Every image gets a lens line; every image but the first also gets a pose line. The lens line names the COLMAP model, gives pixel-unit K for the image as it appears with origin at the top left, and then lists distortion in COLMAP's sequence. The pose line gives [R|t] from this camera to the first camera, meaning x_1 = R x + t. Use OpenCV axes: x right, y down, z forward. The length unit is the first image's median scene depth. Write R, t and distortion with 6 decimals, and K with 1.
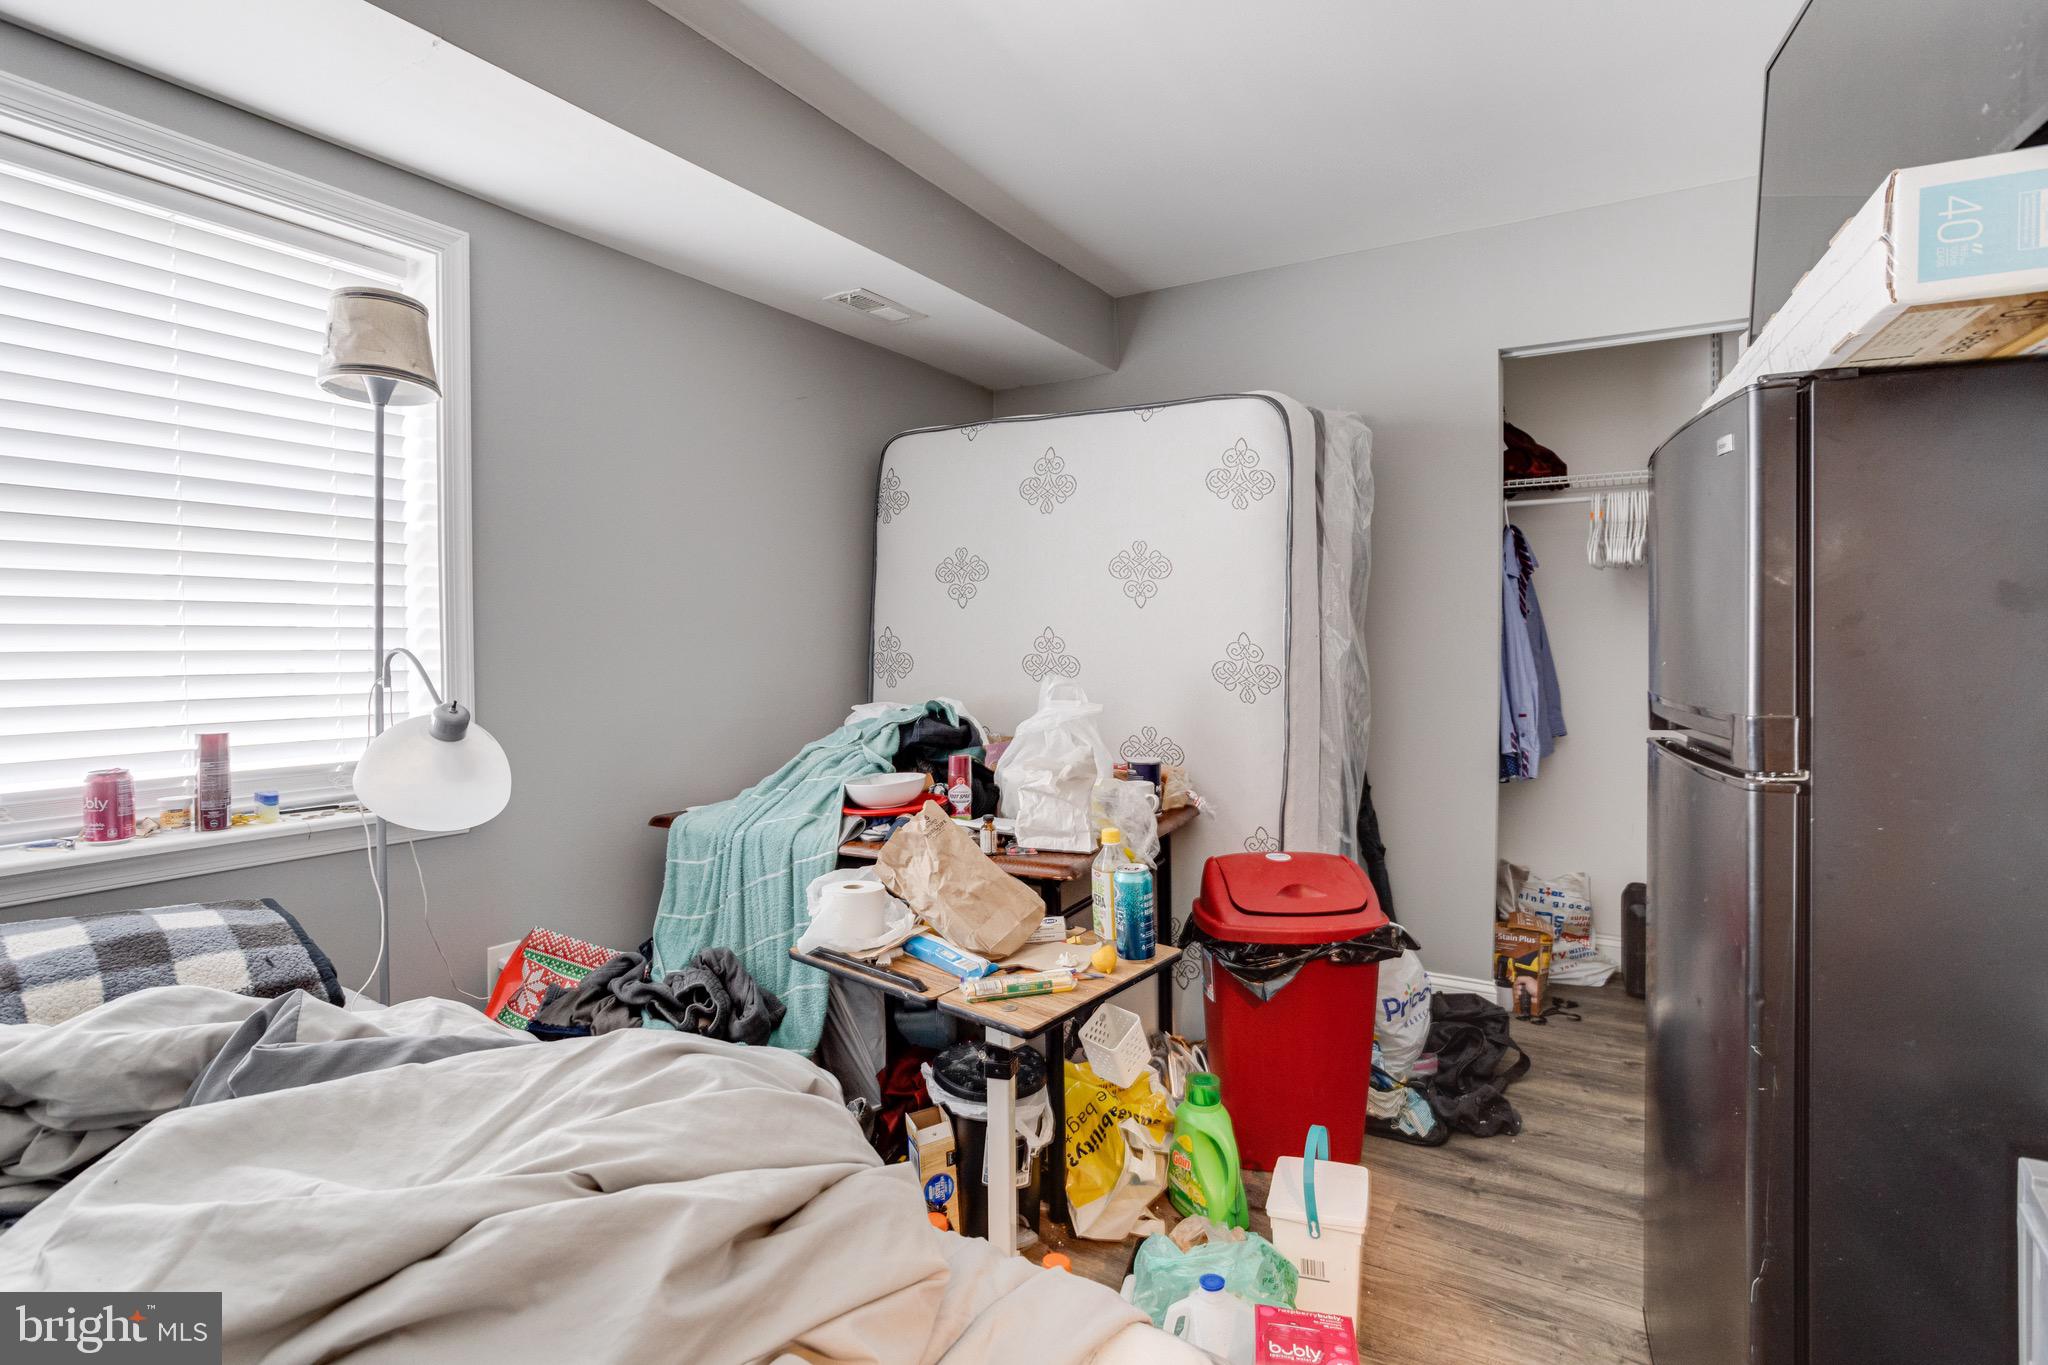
lens RADIAL K [[998.6, 0, 1028.4], [0, 998.6, 670.4], [0, 0, 1]] dist [-0.046413, 0.026503]
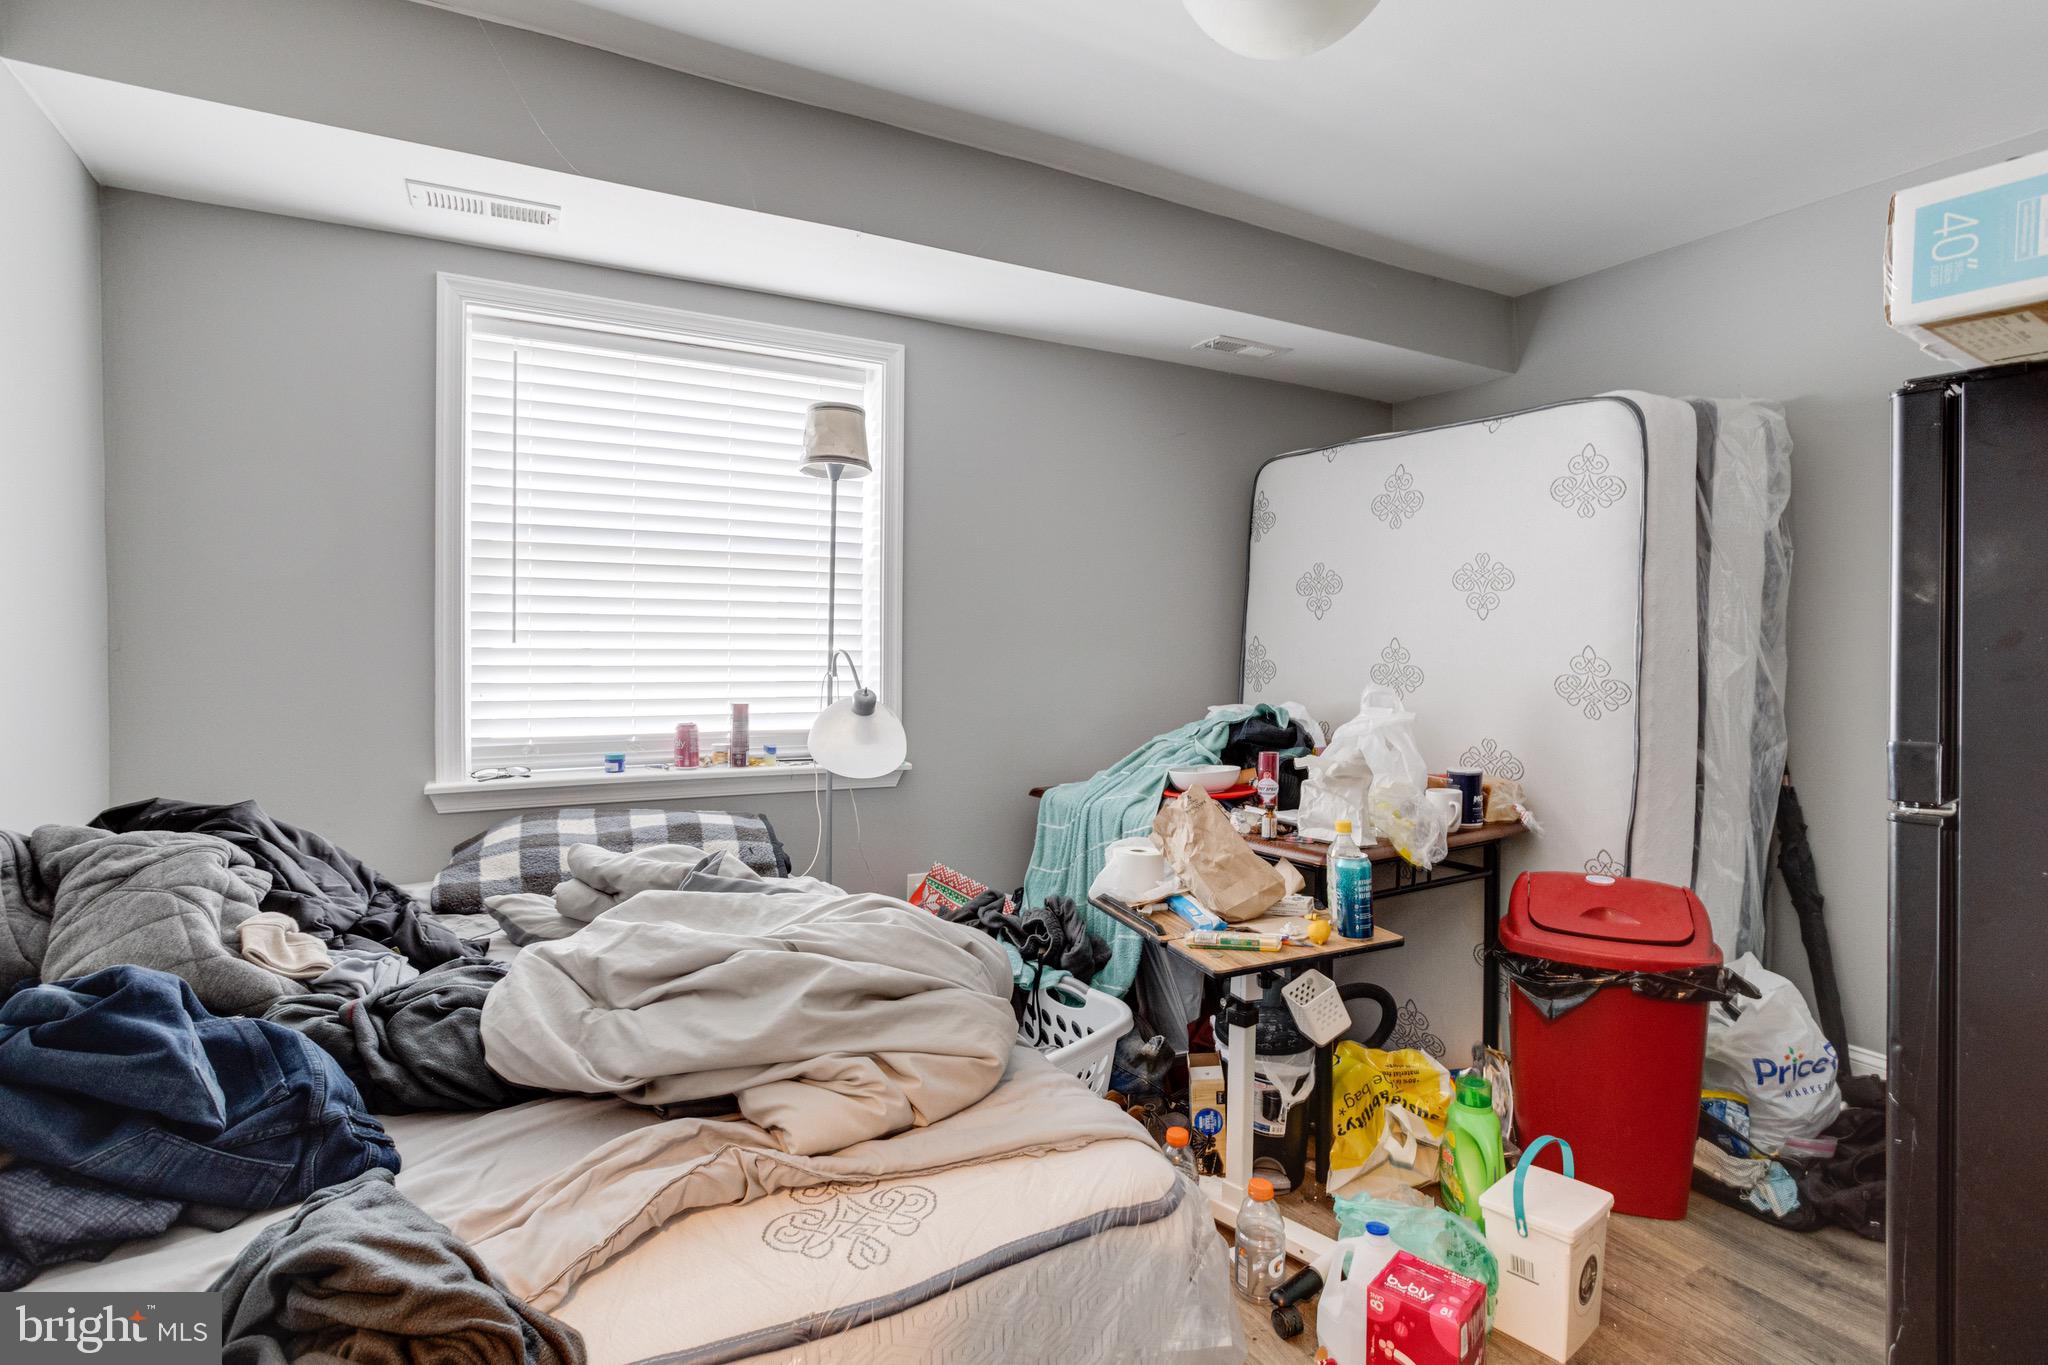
lens RADIAL K [[1011.4, 0, 1022.4], [0, 1011.4, 672.8], [0, 0, 1]] dist [-0.043182, 0.028227]
pose [[0.874321, 0.024425, -0.484732, 0.258791], [-0.026636, 0.999642, 0.002327, 0.000530], [0.484616, 0.010877, 0.874659, -0.134231]]
